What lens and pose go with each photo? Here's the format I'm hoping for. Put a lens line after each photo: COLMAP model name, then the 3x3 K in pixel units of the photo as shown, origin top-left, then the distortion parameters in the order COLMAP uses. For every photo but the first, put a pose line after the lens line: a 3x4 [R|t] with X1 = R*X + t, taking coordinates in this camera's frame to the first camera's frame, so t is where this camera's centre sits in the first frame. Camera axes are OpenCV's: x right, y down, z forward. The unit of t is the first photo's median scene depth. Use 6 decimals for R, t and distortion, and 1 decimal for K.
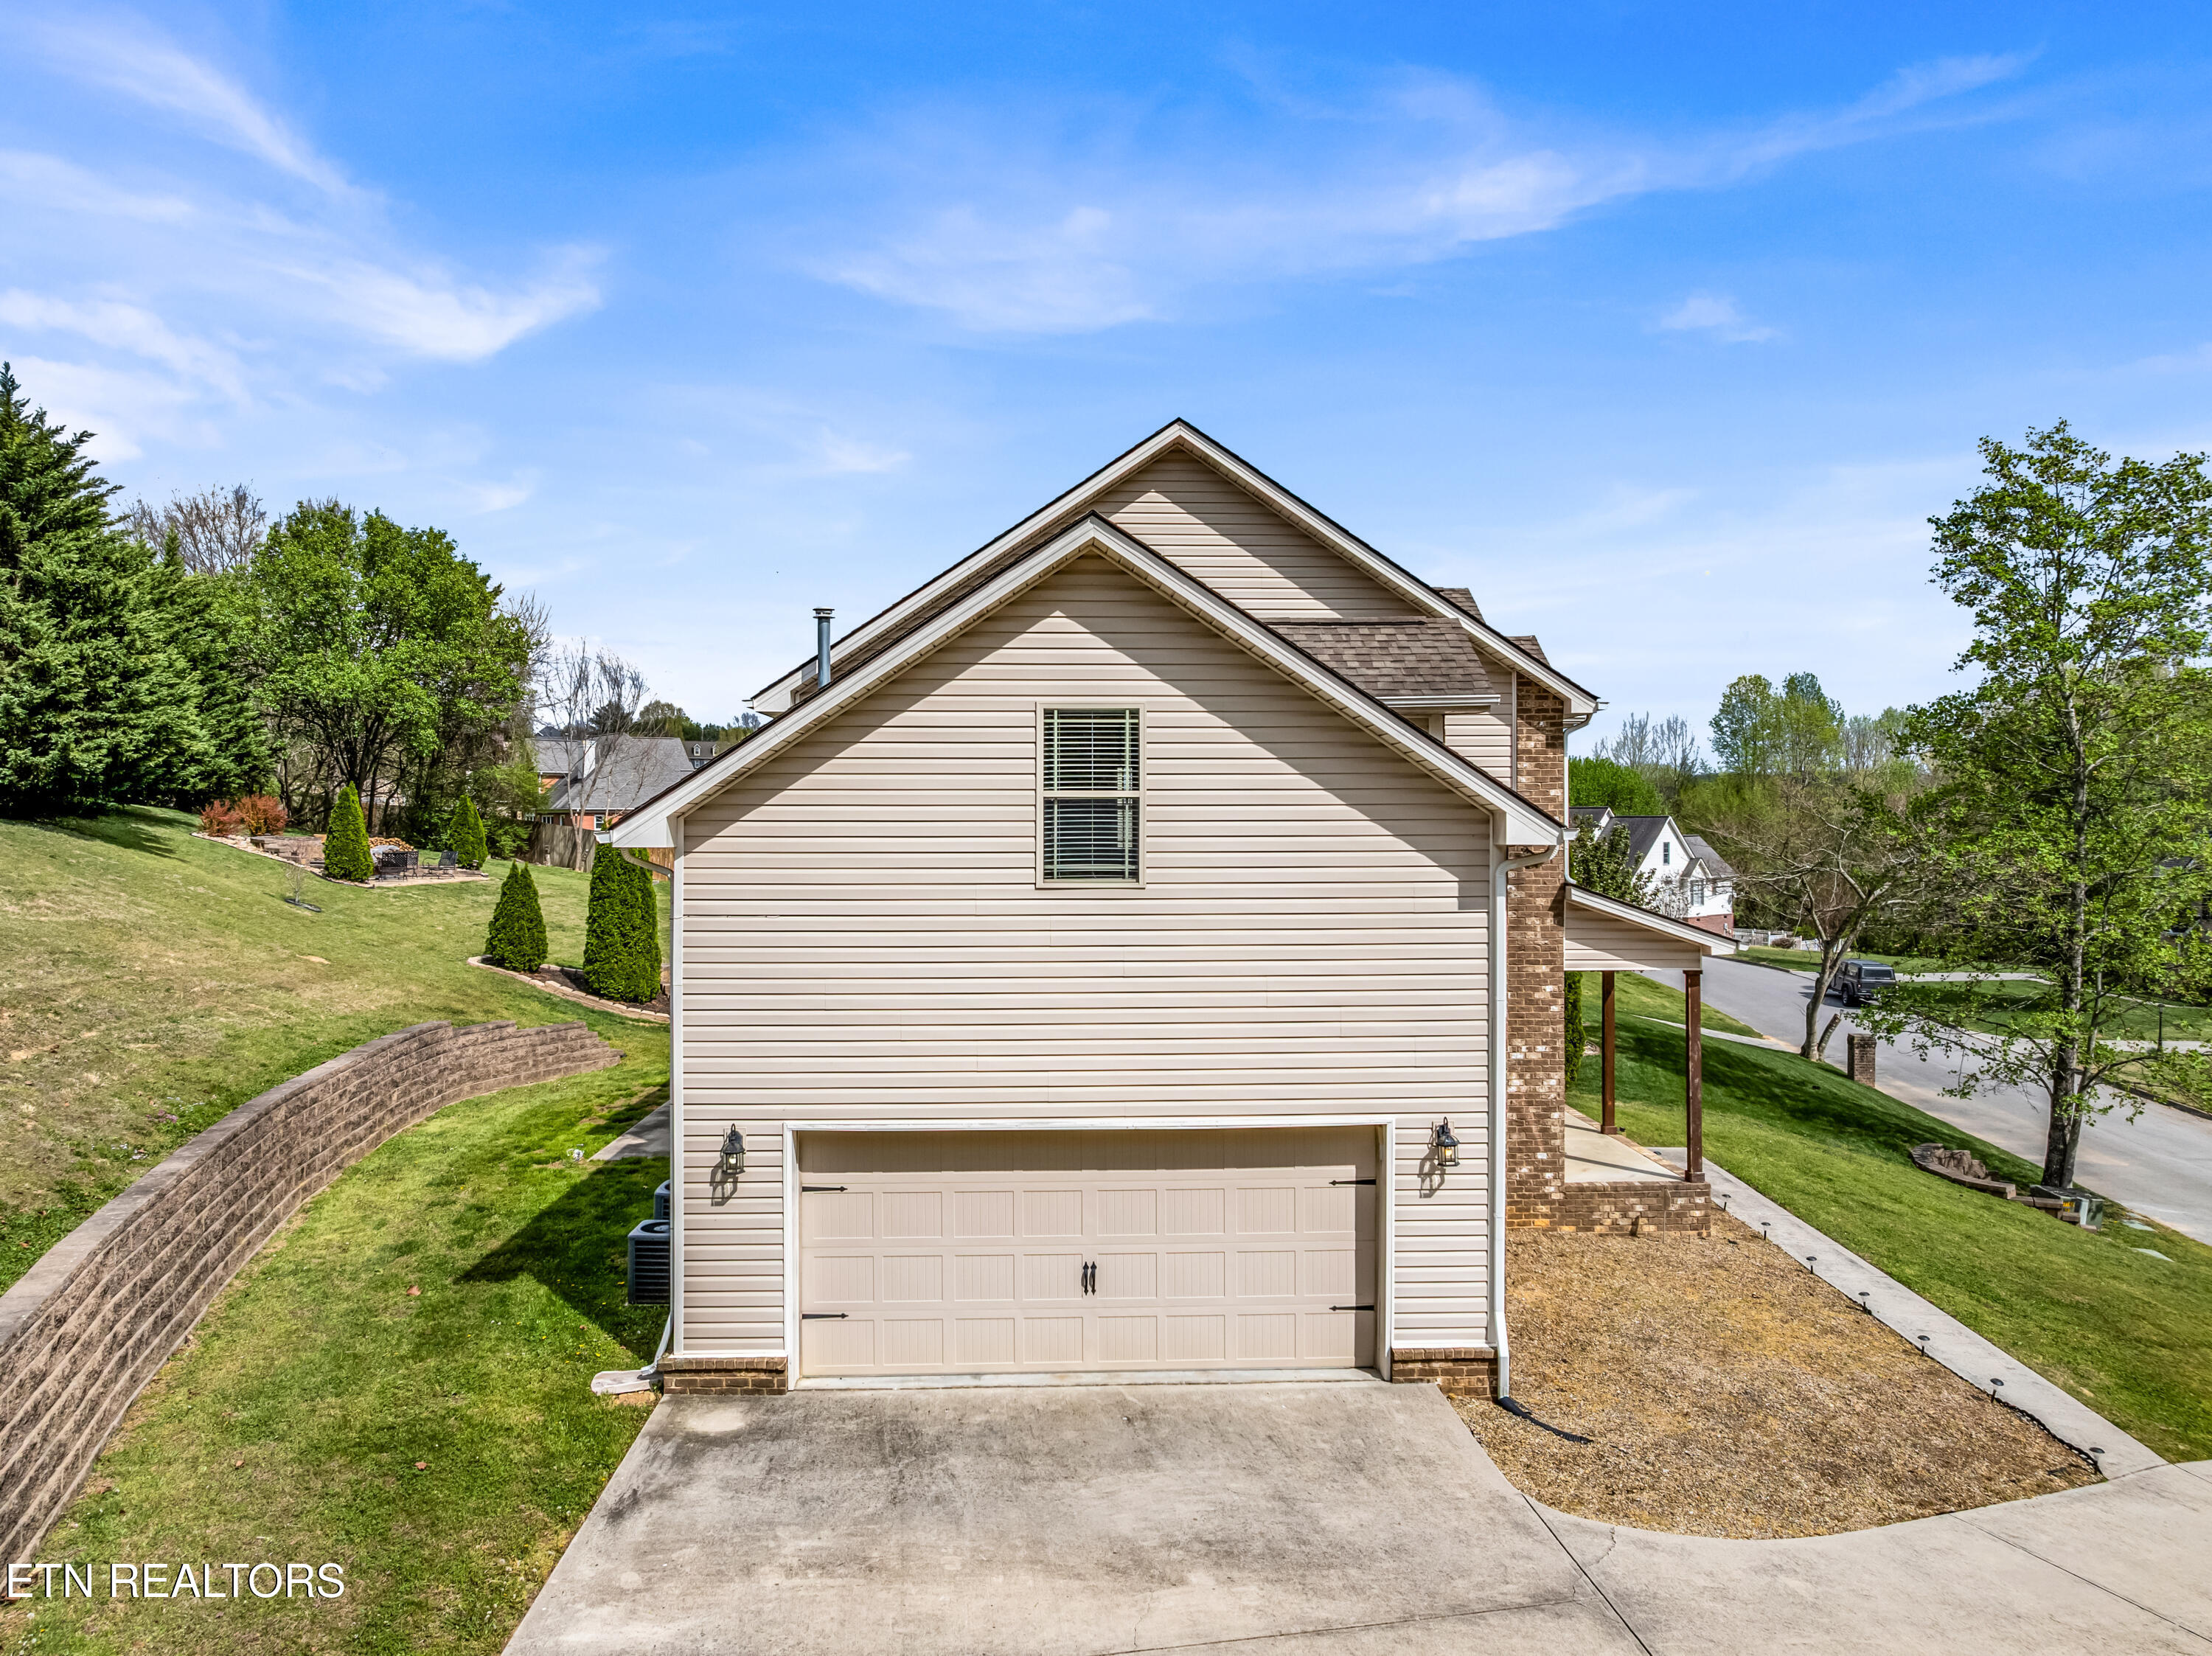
lens RADIAL K [[1582.3, 0, 1098.7], [0, 1582.3, 825.3], [0, 0, 1]] dist [-0.035067, -0.004045]
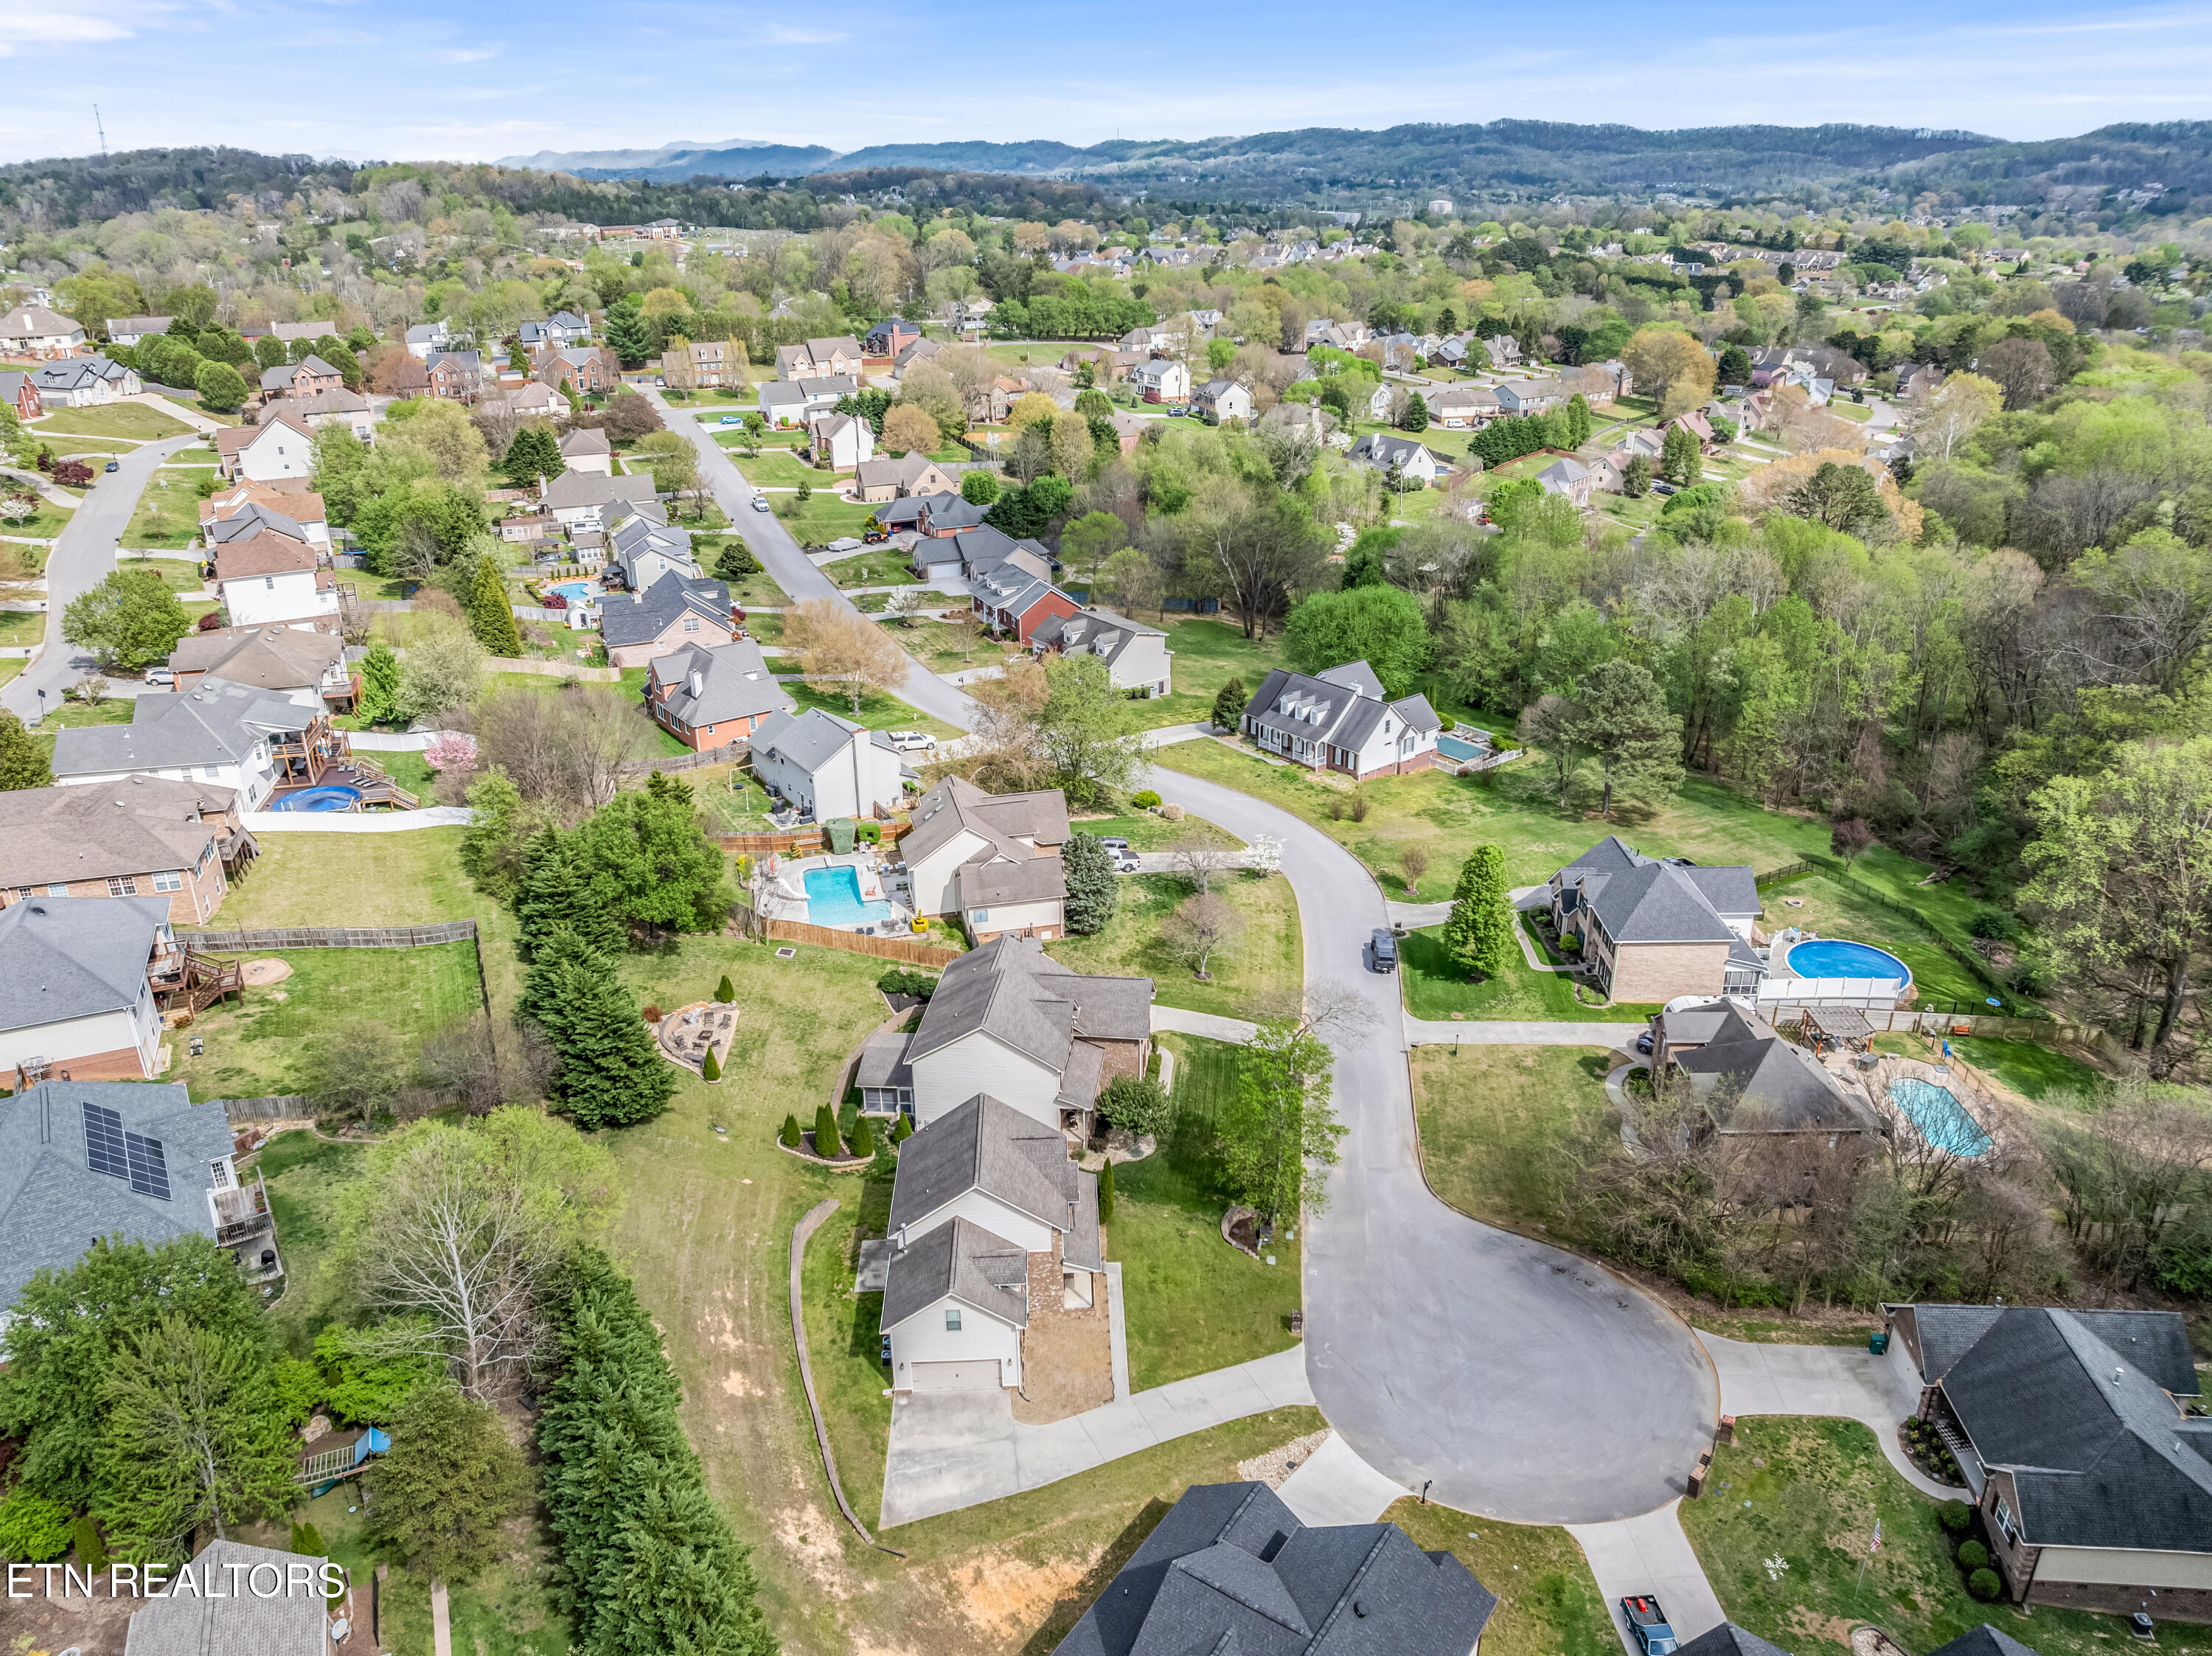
lens RADIAL K [[1582.3, 0, 1109.2], [0, 1582.3, 828.3], [0, 0, 1]] dist [-0.035067, -0.004045]
pose [[0.999982, -0.003135, 0.005177, 0.605413], [0.000740, 0.912327, 0.409462, -4.506466], [-0.006007, -0.409450, 0.912313, -4.076711]]
